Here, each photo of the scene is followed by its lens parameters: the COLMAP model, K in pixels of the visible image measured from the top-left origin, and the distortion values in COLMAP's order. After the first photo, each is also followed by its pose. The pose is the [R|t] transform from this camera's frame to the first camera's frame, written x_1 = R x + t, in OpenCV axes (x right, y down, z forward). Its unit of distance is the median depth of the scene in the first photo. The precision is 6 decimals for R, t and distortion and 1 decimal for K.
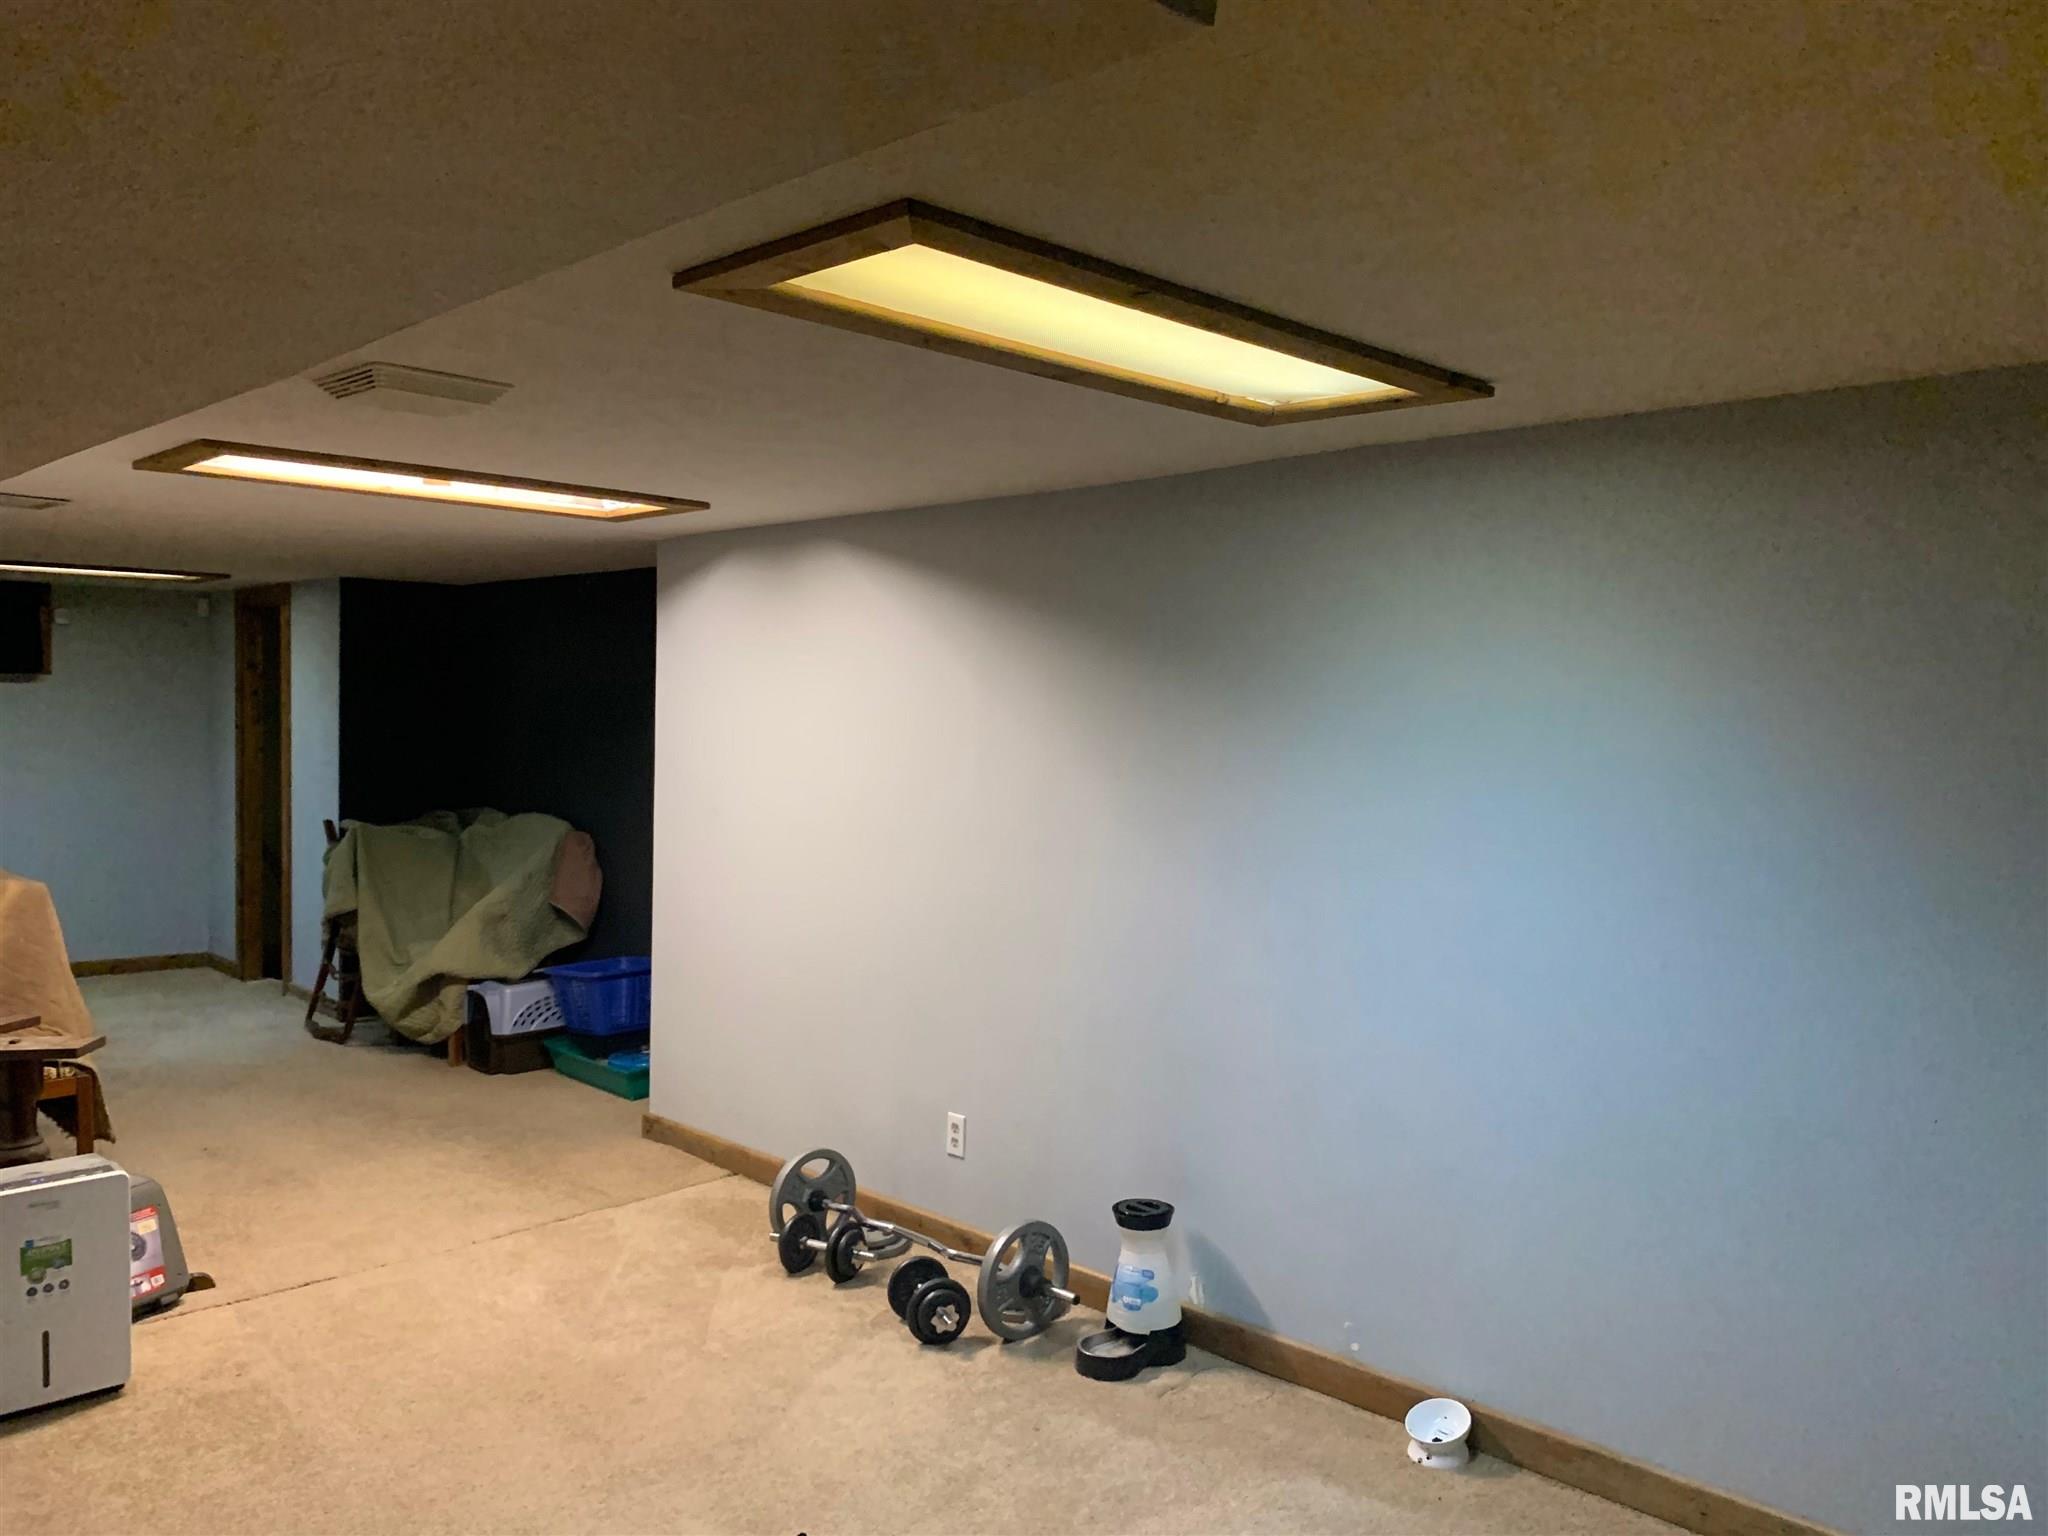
lens RADIAL K [[1567.4, 0, 1013.2], [0, 1567.4, 770.5], [0, 0, 1]] dist [0.039878, -0.040212]
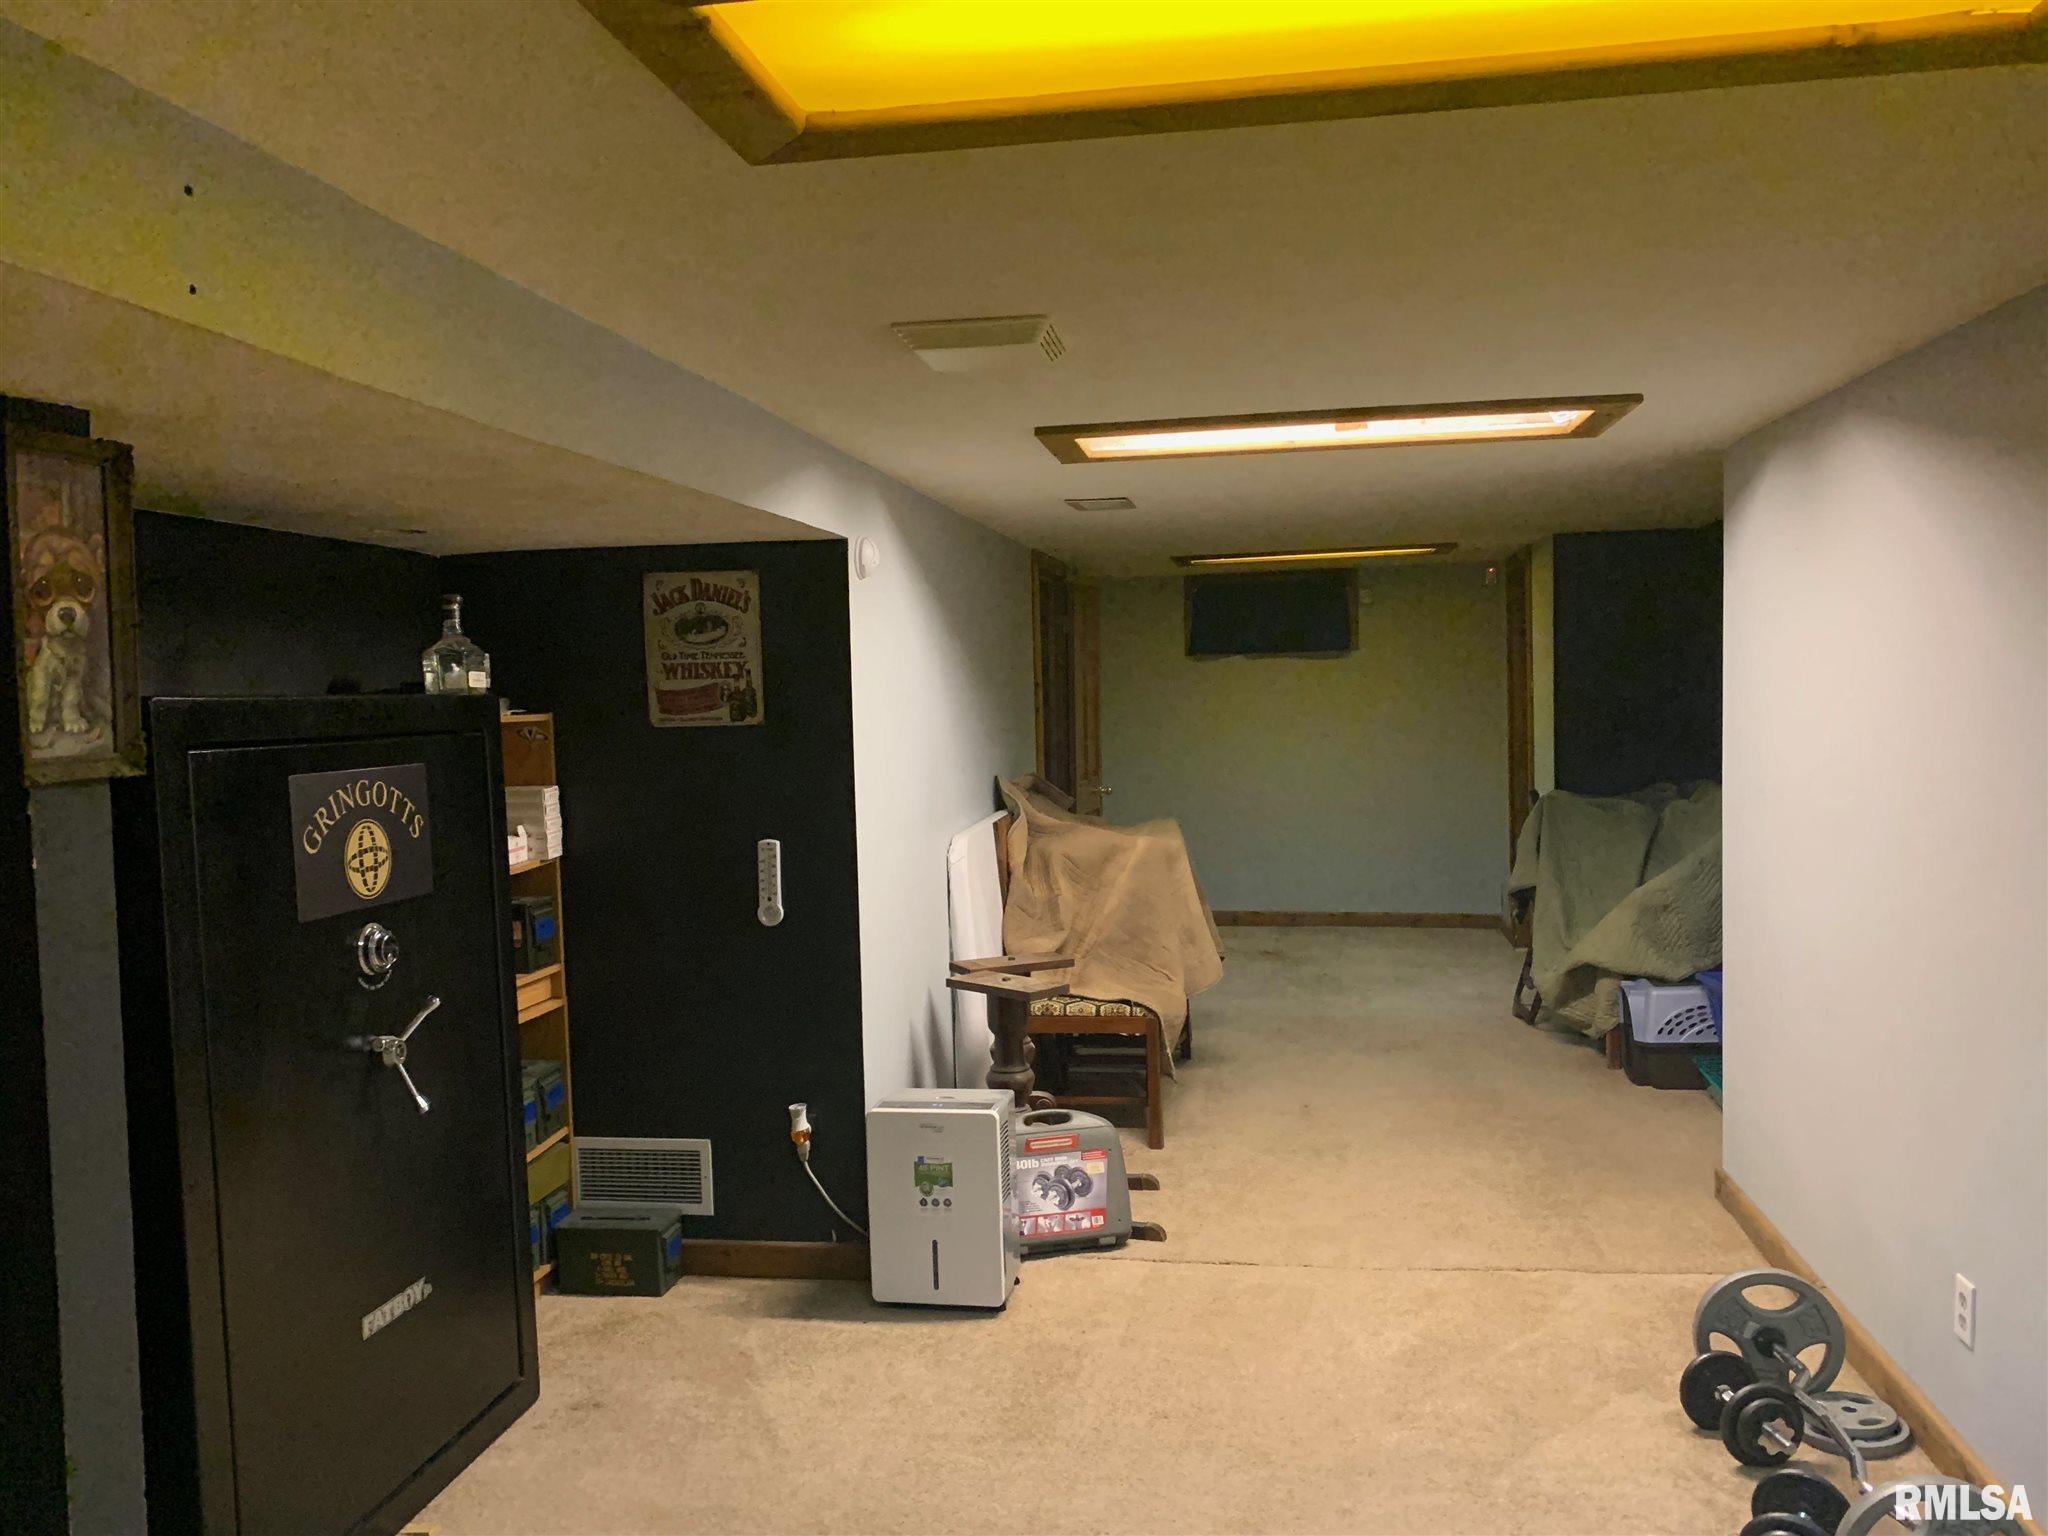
lens RADIAL K [[1567.4, 0, 1016.8], [0, 1567.4, 769.5], [0, 0, 1]] dist [0.039878, -0.040212]
pose [[0.590754, 0.016957, -0.806673, 0.235581], [0.002657, 0.999733, 0.022961, -0.005687], [0.806847, -0.015708, 0.590551, 0.281556]]
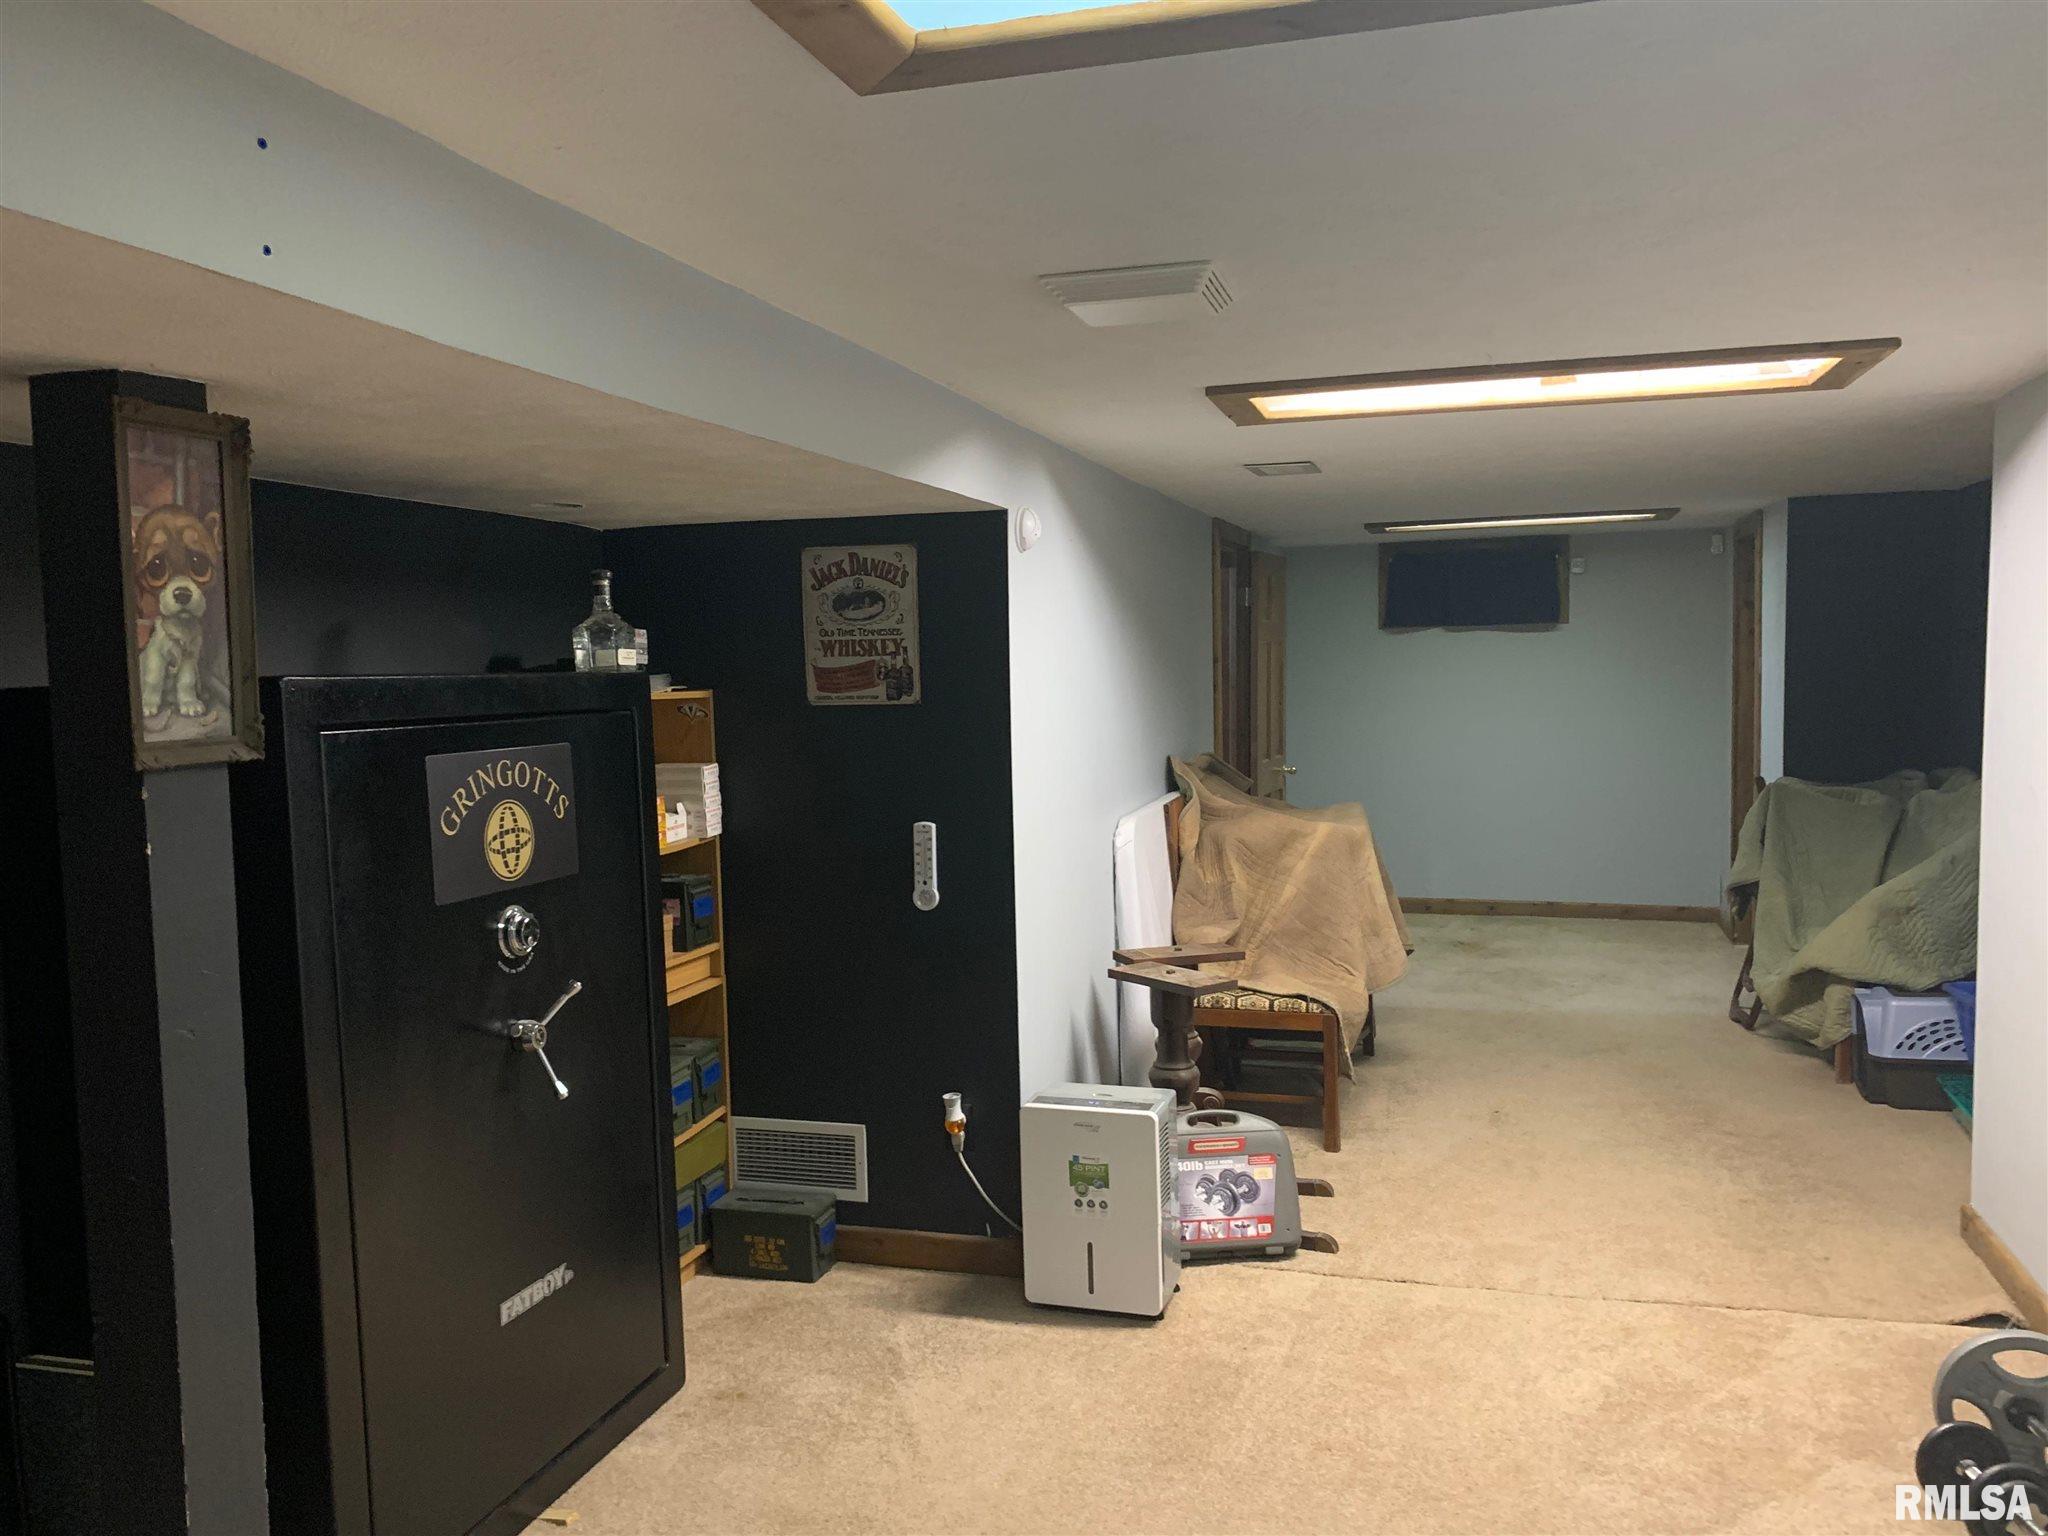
lens RADIAL K [[1567.4, 0, 1008.0], [0, 1567.4, 780.3], [0, 0, 1]] dist [0.039878, -0.040212]
pose [[0.483819, 0.045621, -0.873978, 0.210636], [-0.005989, 0.998790, 0.048820, -0.010961], [0.875148, -0.018385, 0.483507, 0.315256]]
